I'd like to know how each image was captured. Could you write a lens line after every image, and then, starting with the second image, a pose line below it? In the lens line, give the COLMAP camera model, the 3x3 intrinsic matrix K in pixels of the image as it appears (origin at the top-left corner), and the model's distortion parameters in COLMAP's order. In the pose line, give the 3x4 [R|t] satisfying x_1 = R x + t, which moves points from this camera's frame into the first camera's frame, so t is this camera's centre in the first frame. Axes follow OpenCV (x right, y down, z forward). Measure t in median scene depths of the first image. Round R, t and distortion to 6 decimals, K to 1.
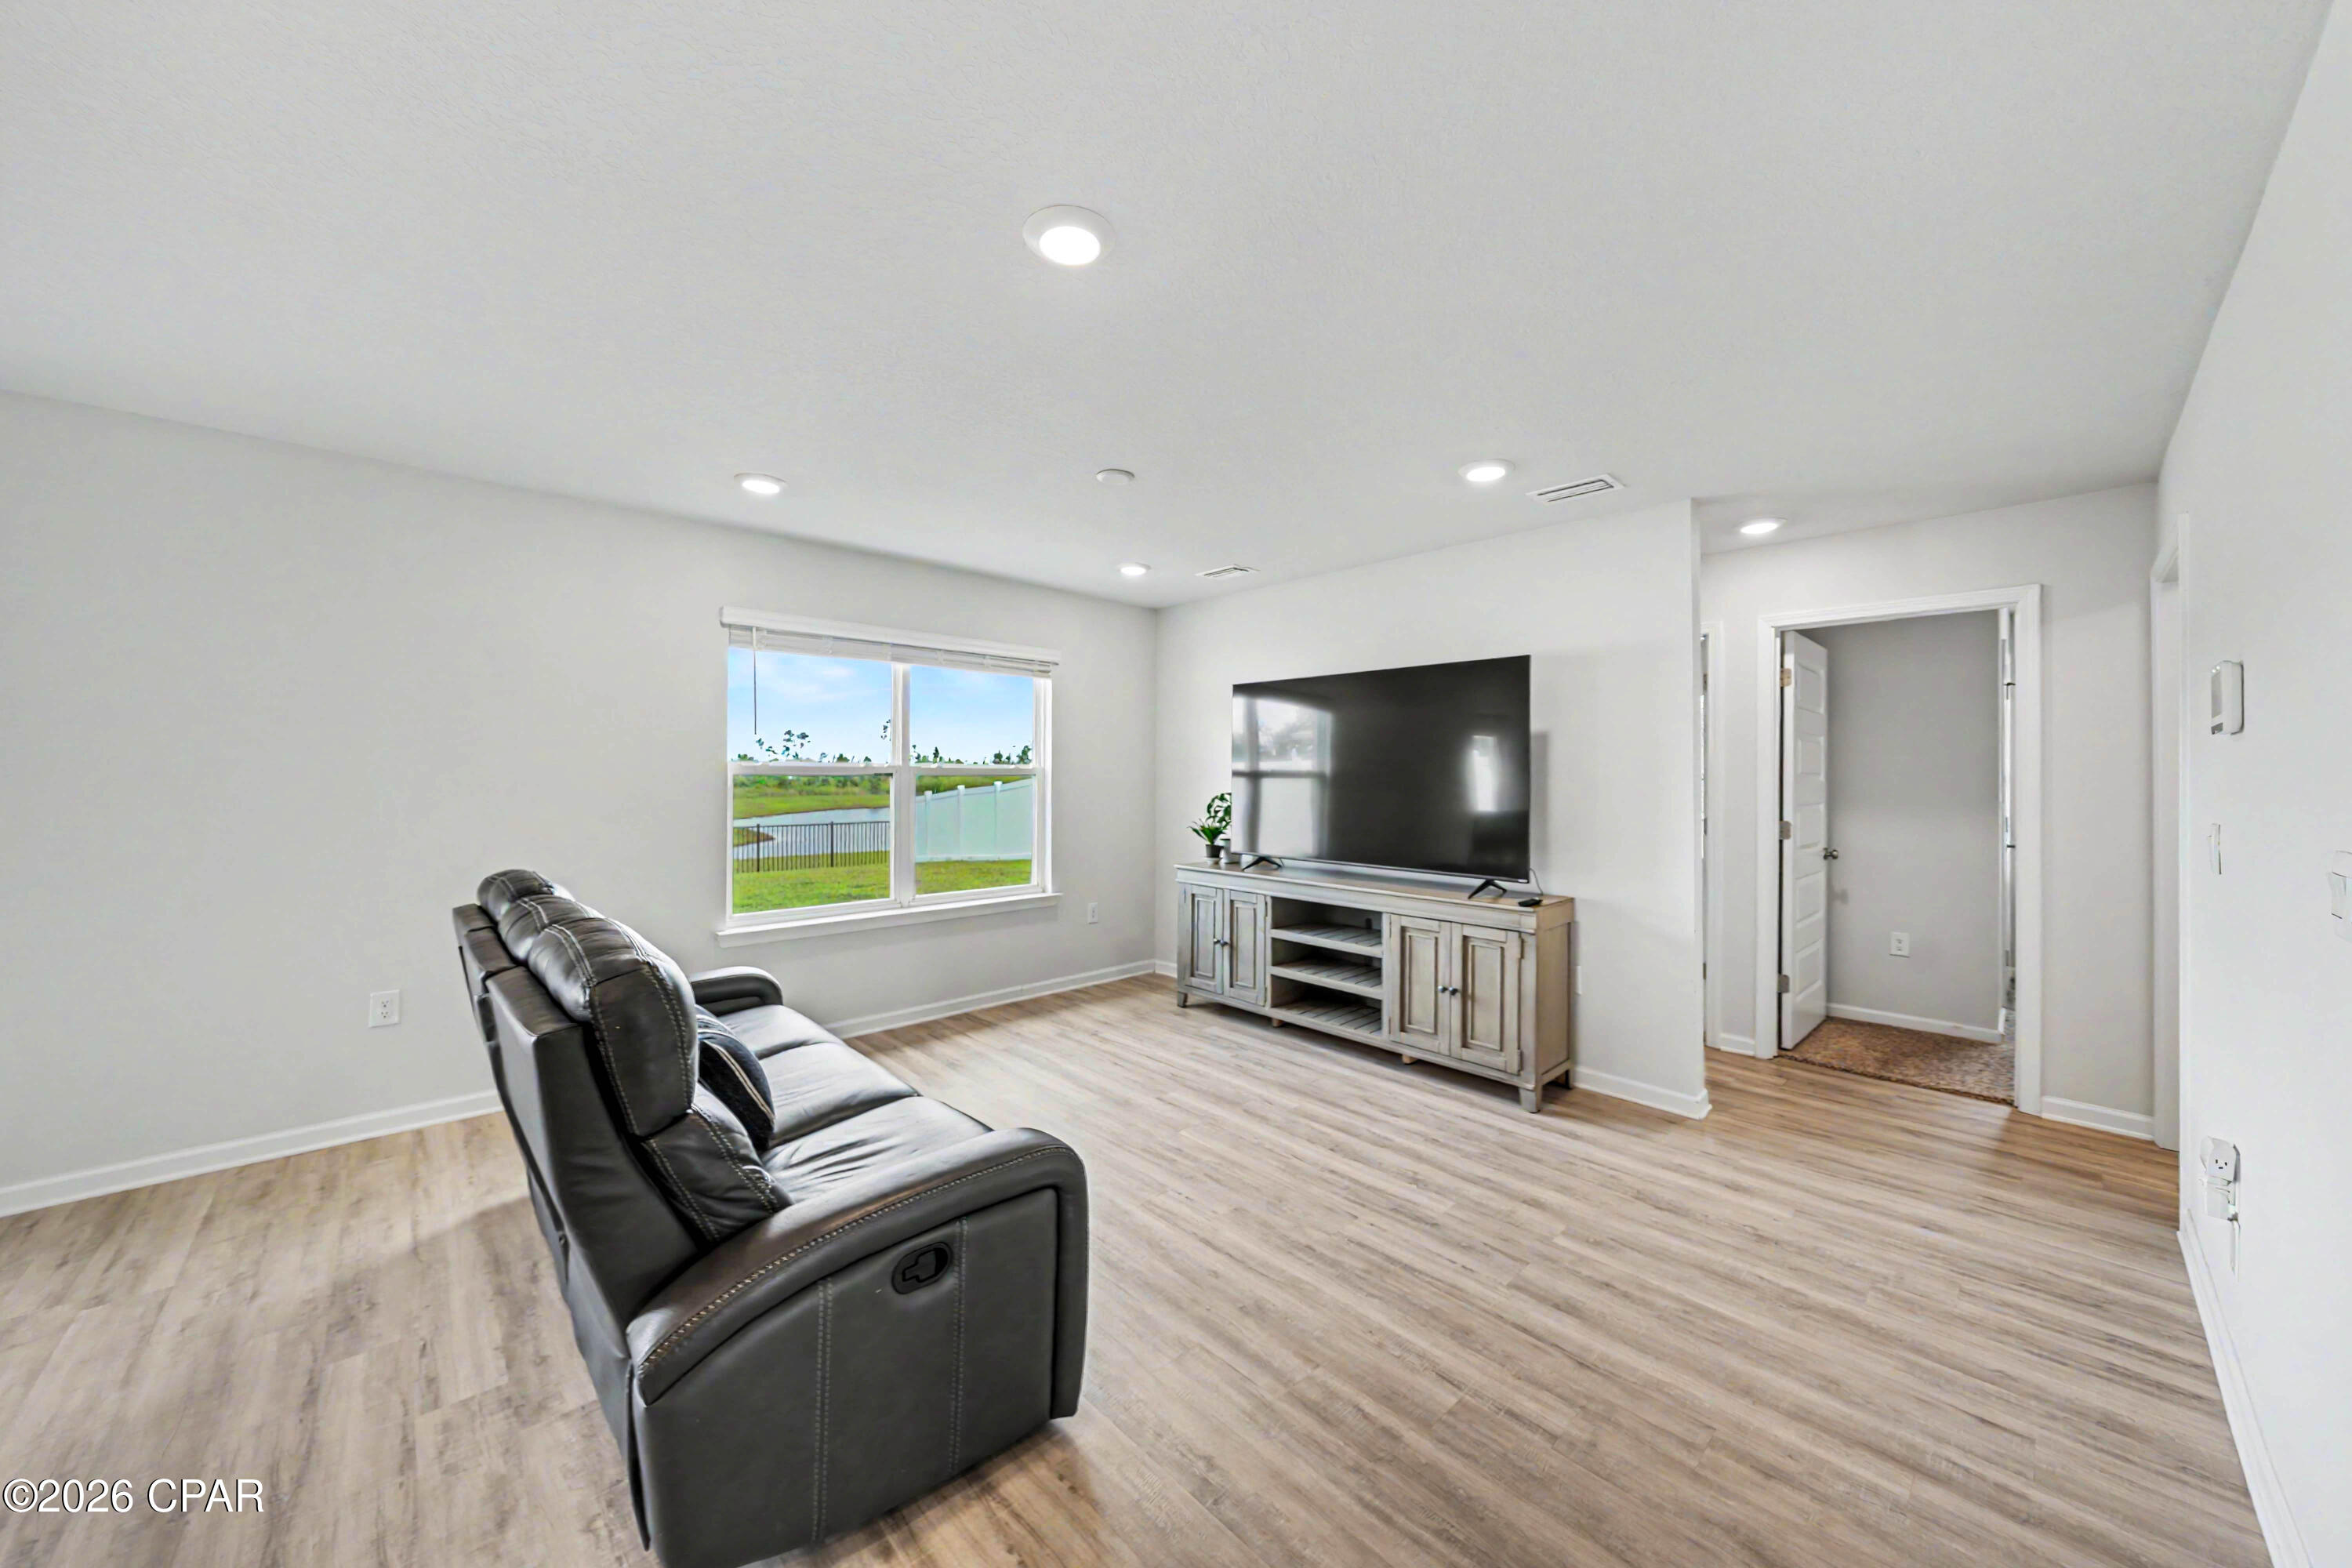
lens RADIAL K [[817.4, 0, 1168.4], [0, 817.4, 783.6], [0, 0, 1]] dist [0.002345, 0.000256]
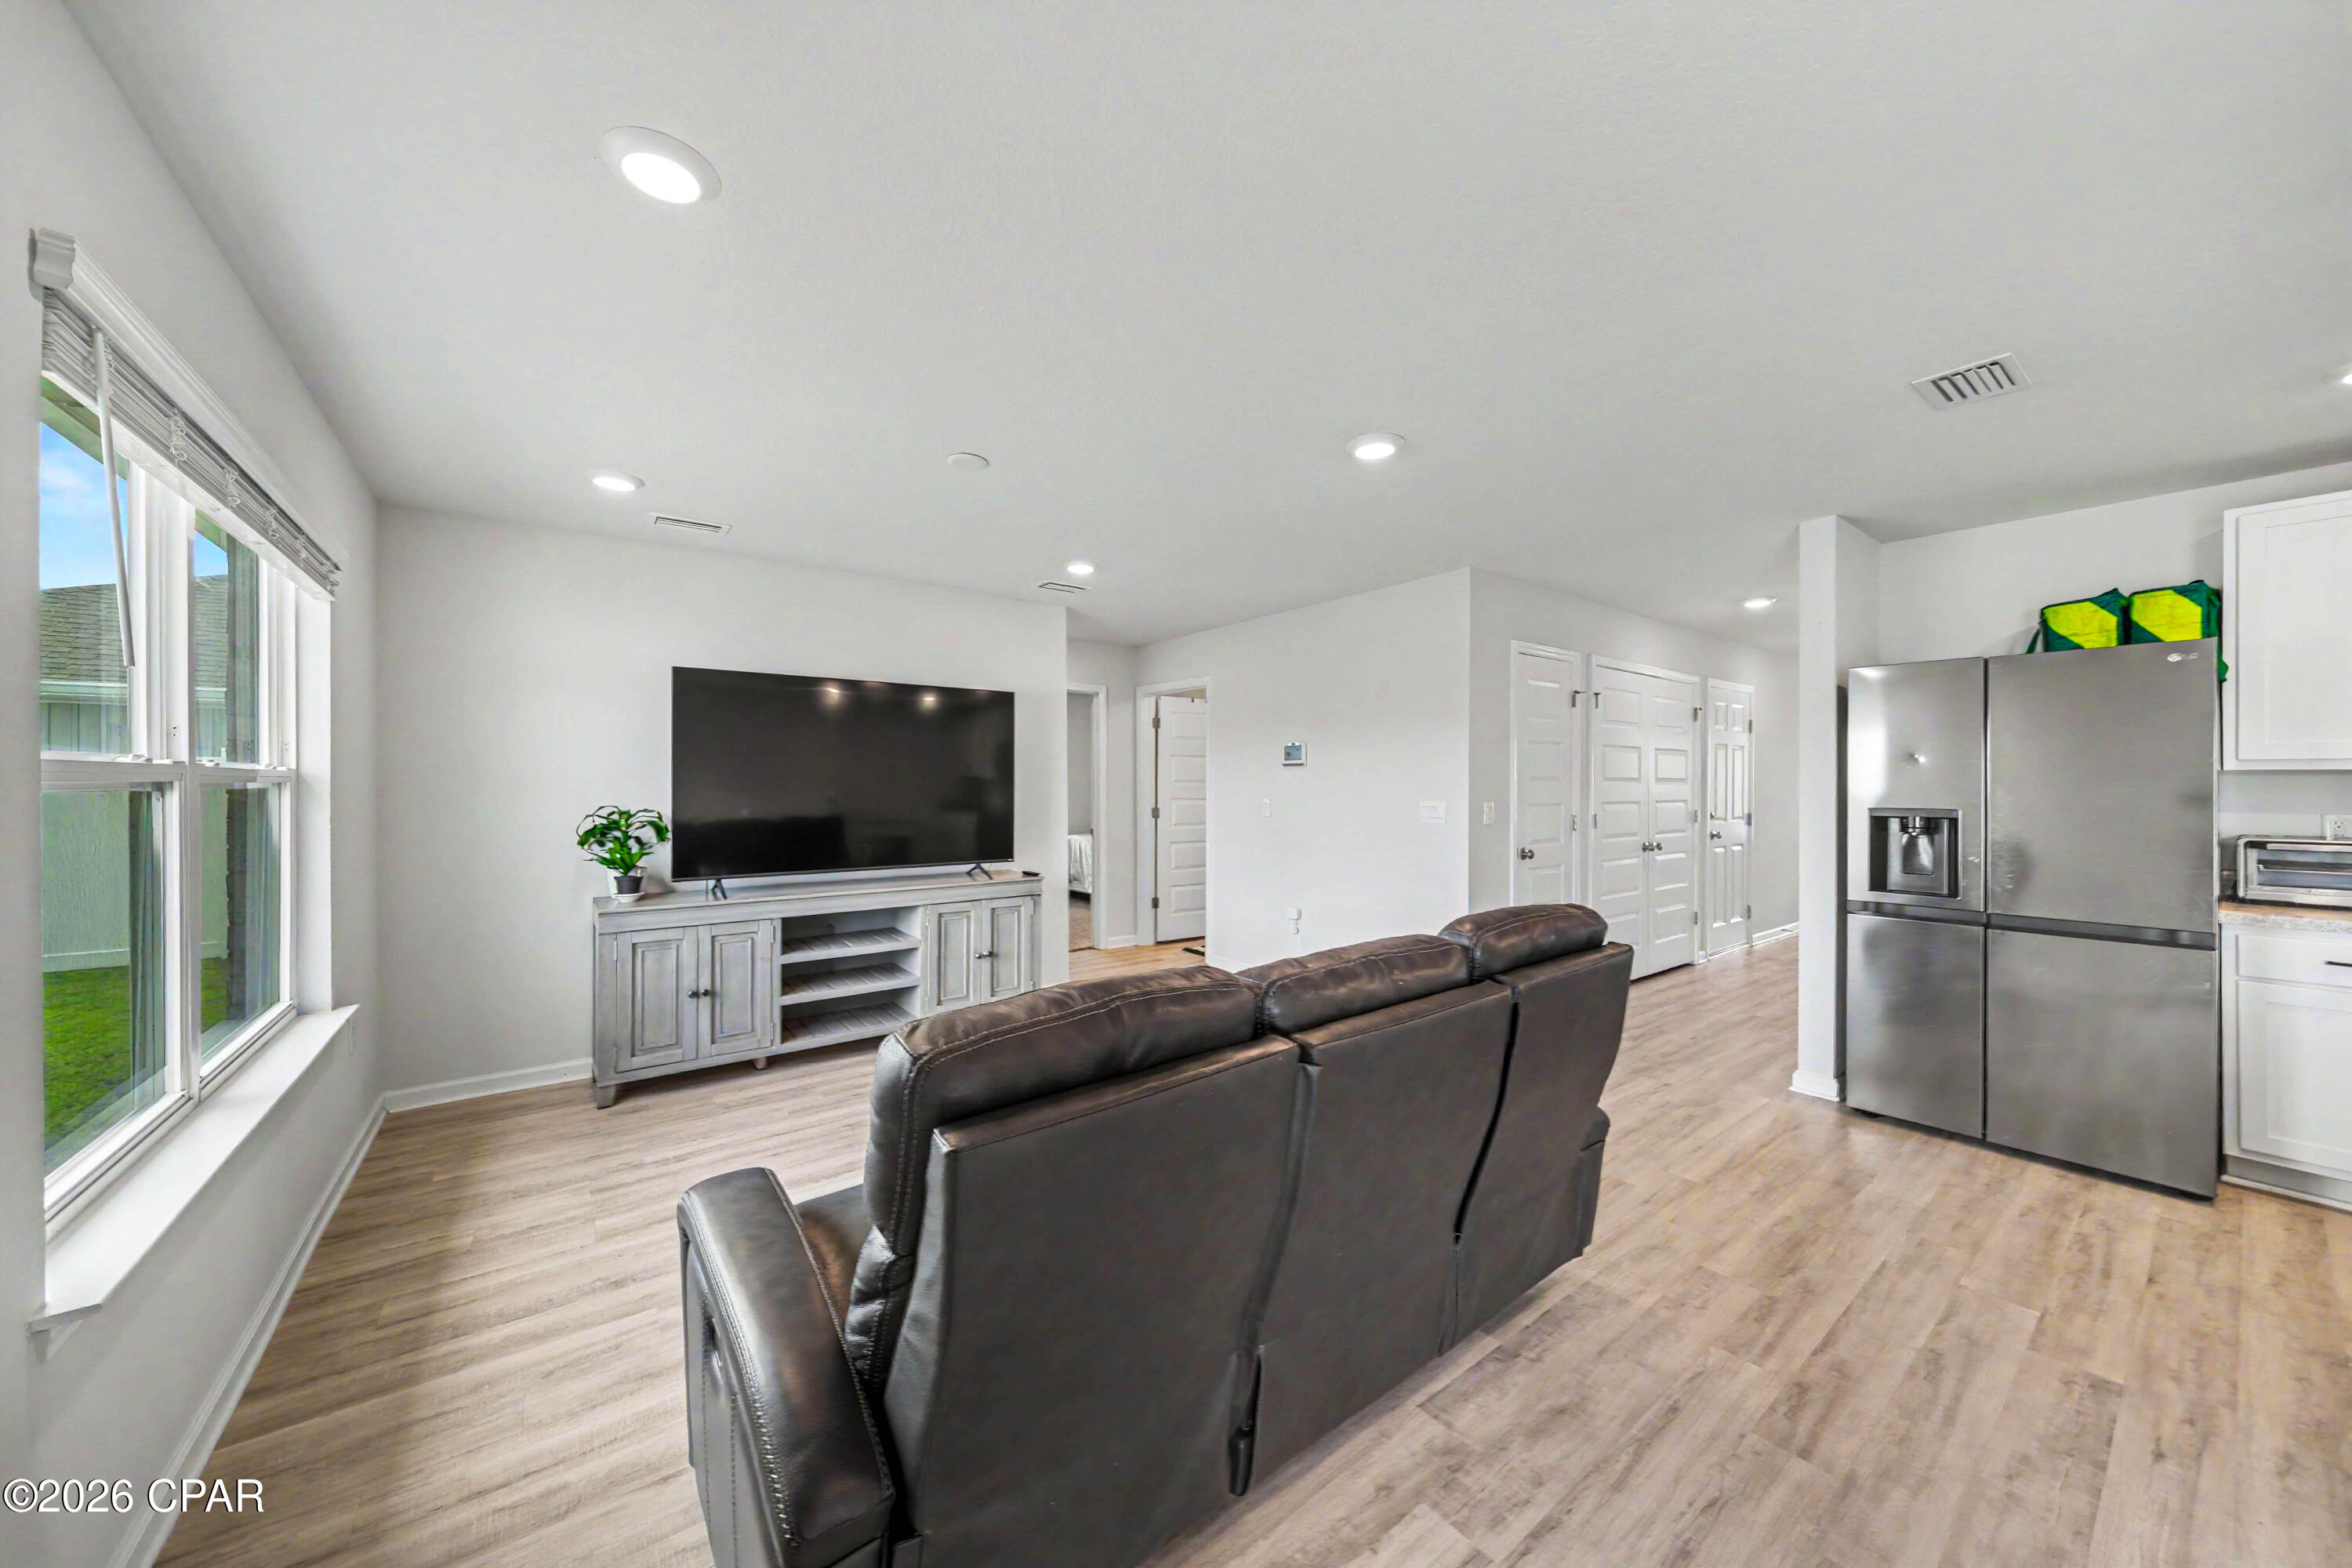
lens RADIAL K [[806.2, 0, 1153.9], [0, 806.2, 788.8], [0, 0, 1]] dist [-0.001184, -0.000112]
pose [[0.122292, -0.011255, 0.992430, -0.751637], [0.012063, 0.999879, 0.009853, -0.007440], [-0.992421, 0.010767, 0.122413, 0.529841]]
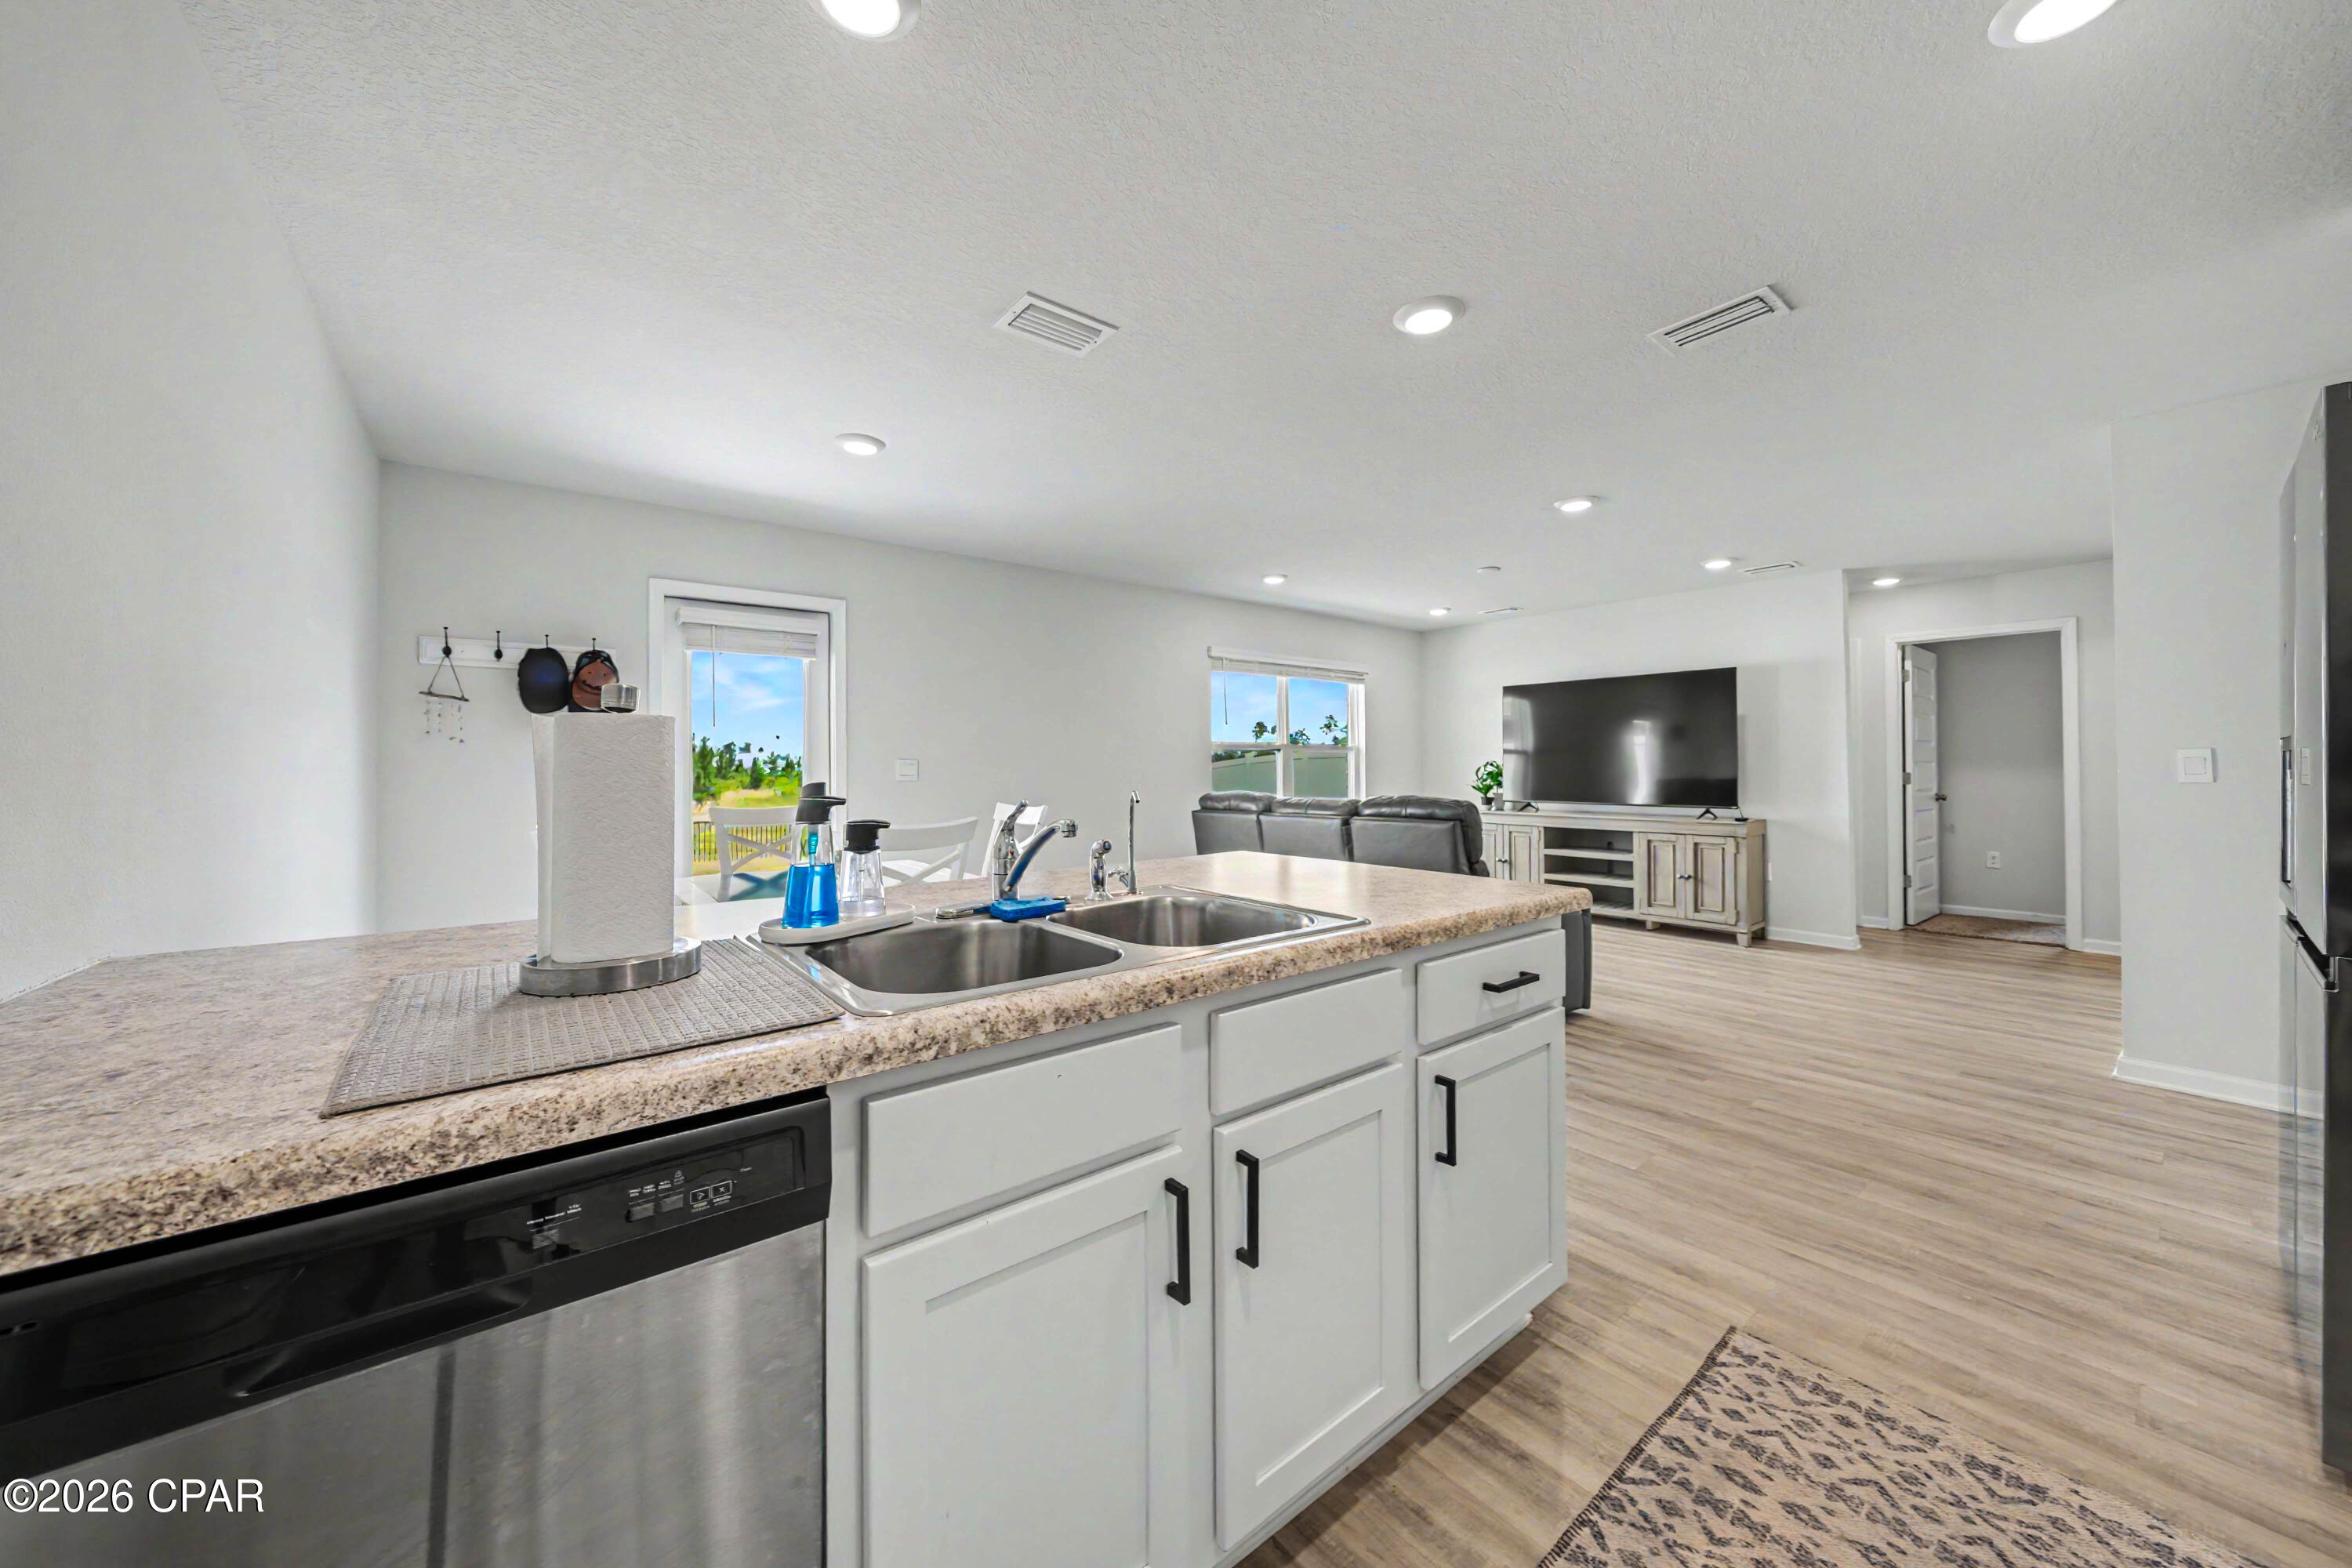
lens RADIAL K [[817.2, 0, 1167.5], [0, 817.2, 770.3], [0, 0, 1]] dist [-0.003960, 0.000106]
pose [[0.996191, -0.009527, -0.086671, -0.469693], [0.008790, 0.999922, -0.008887, 0.043808], [0.086749, 0.008091, 0.996197, -0.607442]]
